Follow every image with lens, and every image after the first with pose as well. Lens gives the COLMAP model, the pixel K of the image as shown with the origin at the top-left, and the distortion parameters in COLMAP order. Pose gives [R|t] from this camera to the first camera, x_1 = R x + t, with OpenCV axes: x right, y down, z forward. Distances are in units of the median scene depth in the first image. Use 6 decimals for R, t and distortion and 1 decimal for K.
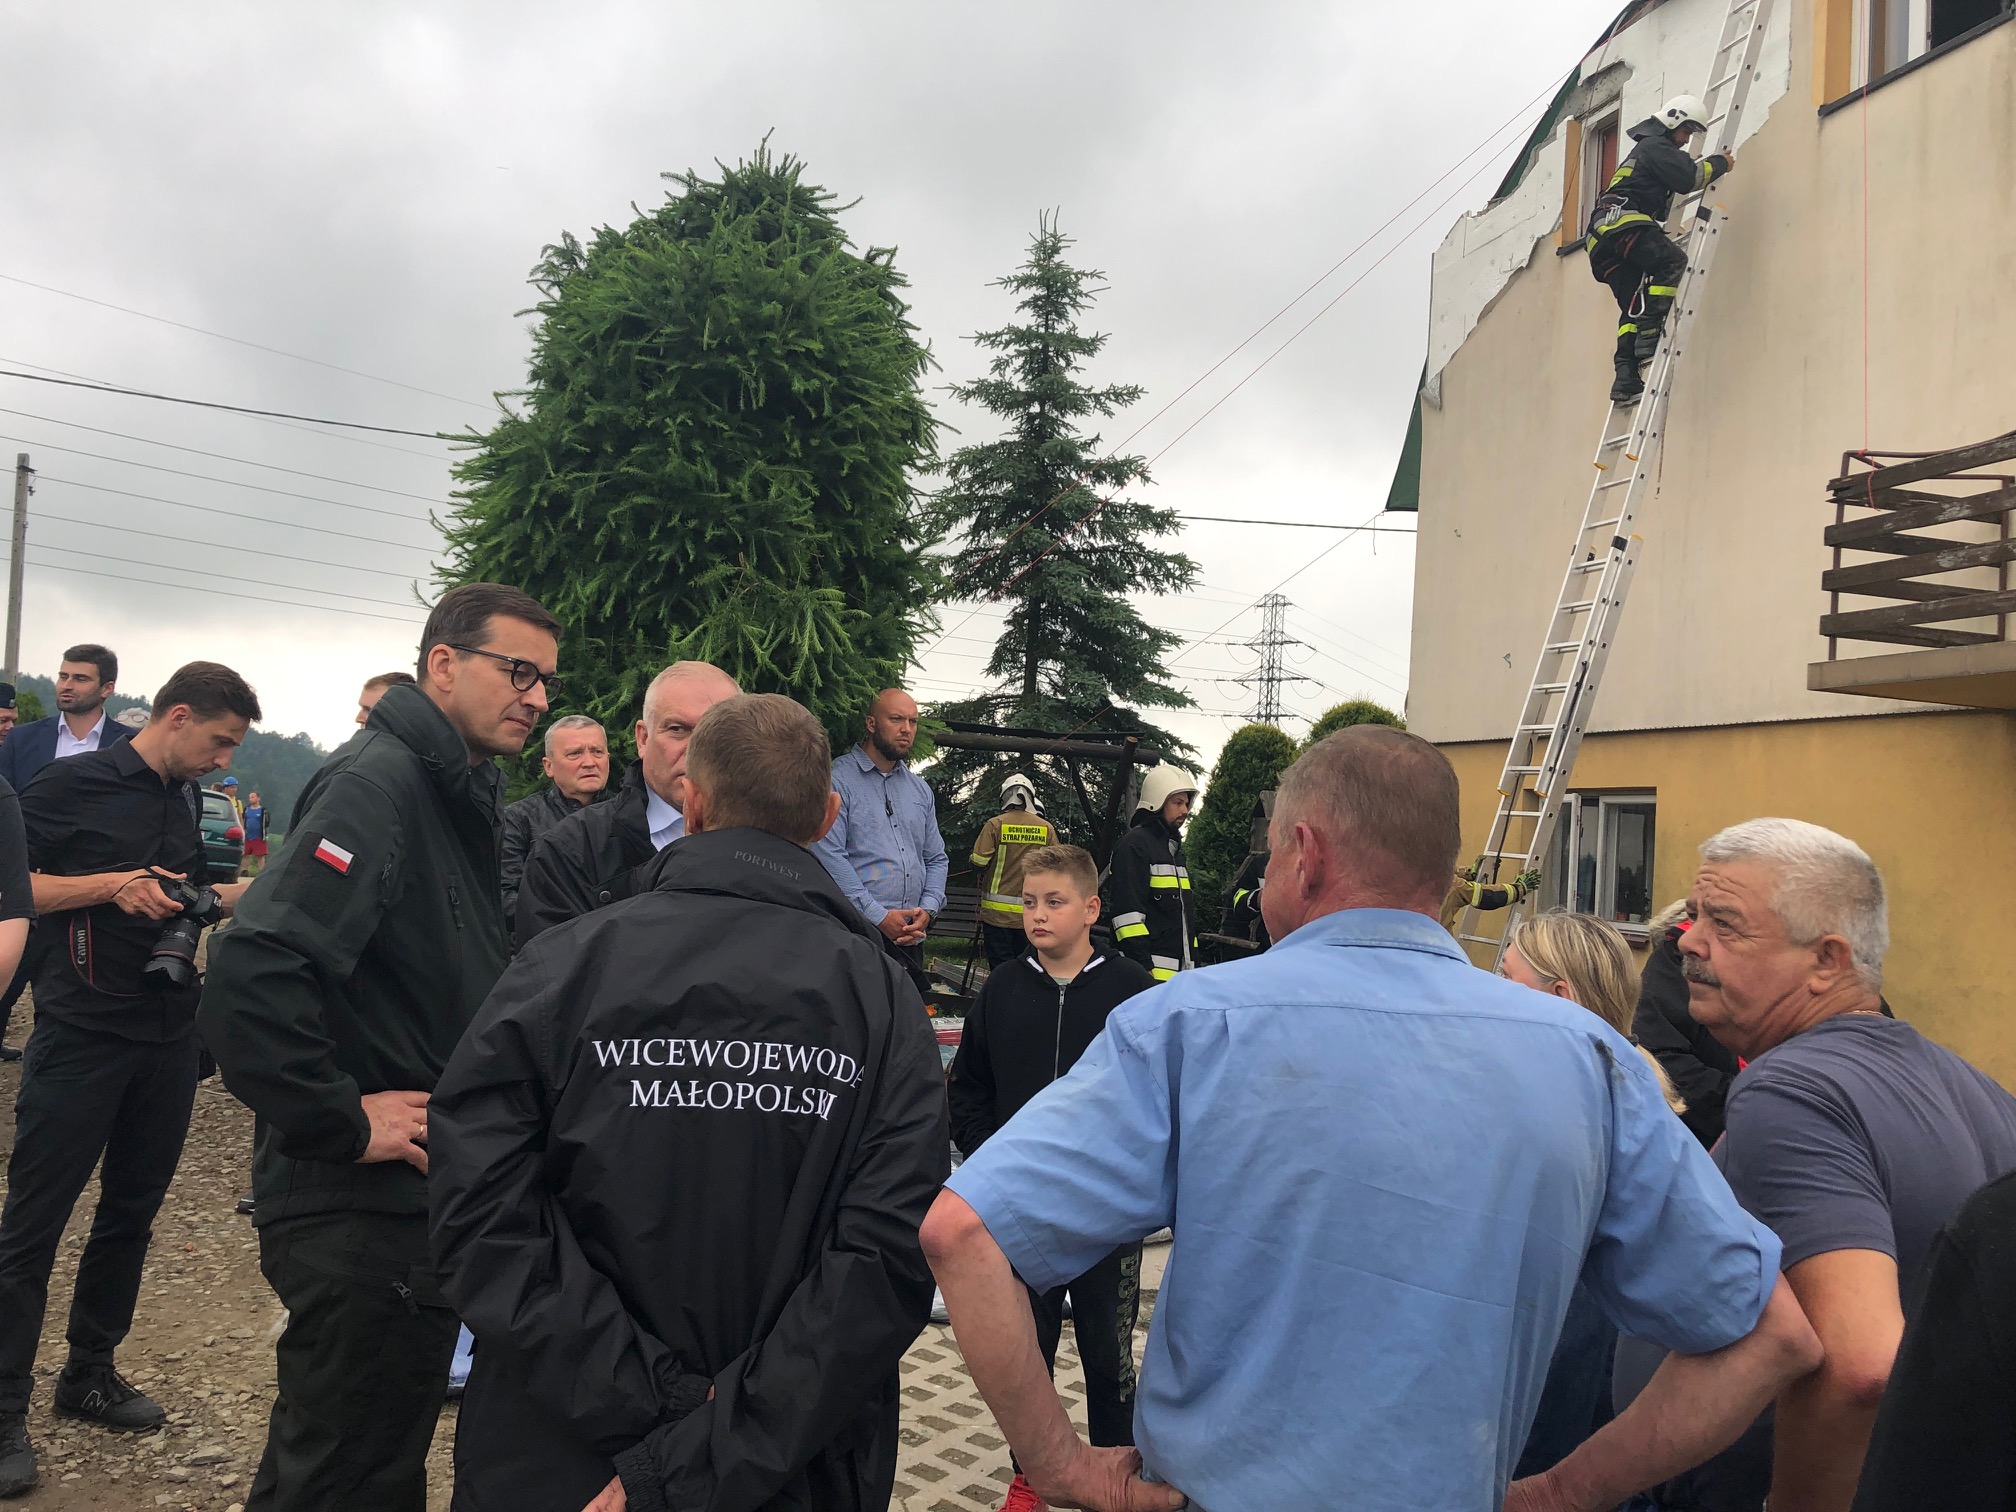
lens RADIAL K [[1640.8, 0, 1008.0], [0, 1640.8, 756.0], [0, 0, 1]] dist [0.075317, -0.106606]
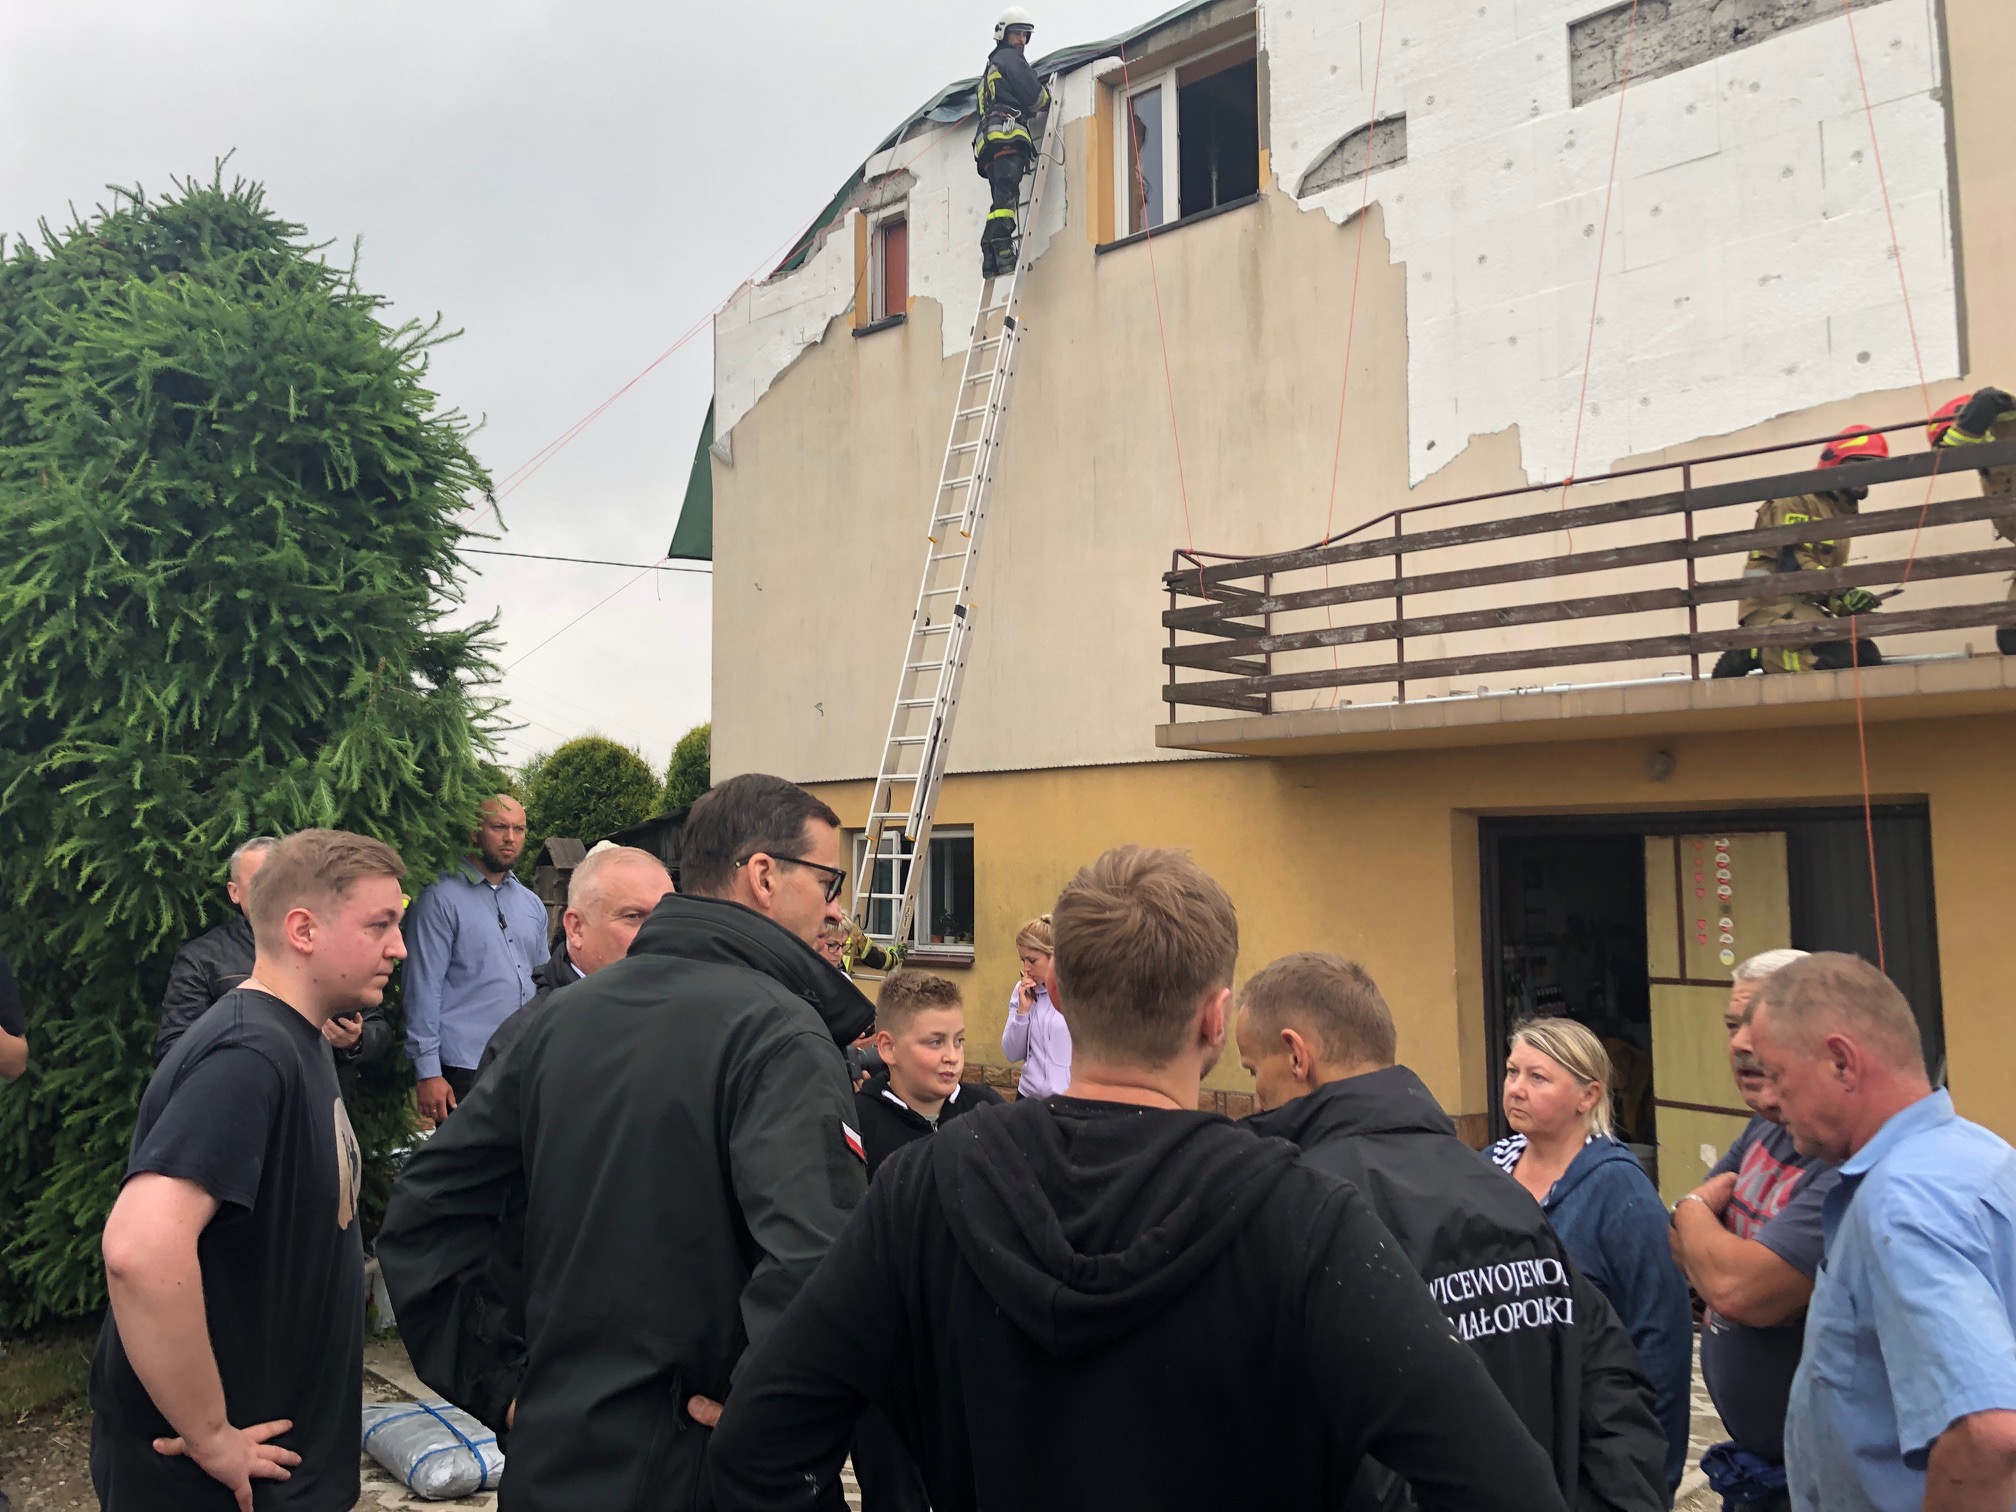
lens RADIAL K [[1661.4, 0, 1000.2], [0, 1661.4, 734.9], [0, 0, 1]] dist [0.033686, -0.000794]
pose [[0.860810, -0.024766, 0.508324, -0.229256], [0.034762, 0.999344, -0.010176, -0.040334], [-0.507738, 0.026430, 0.861106, 0.024203]]
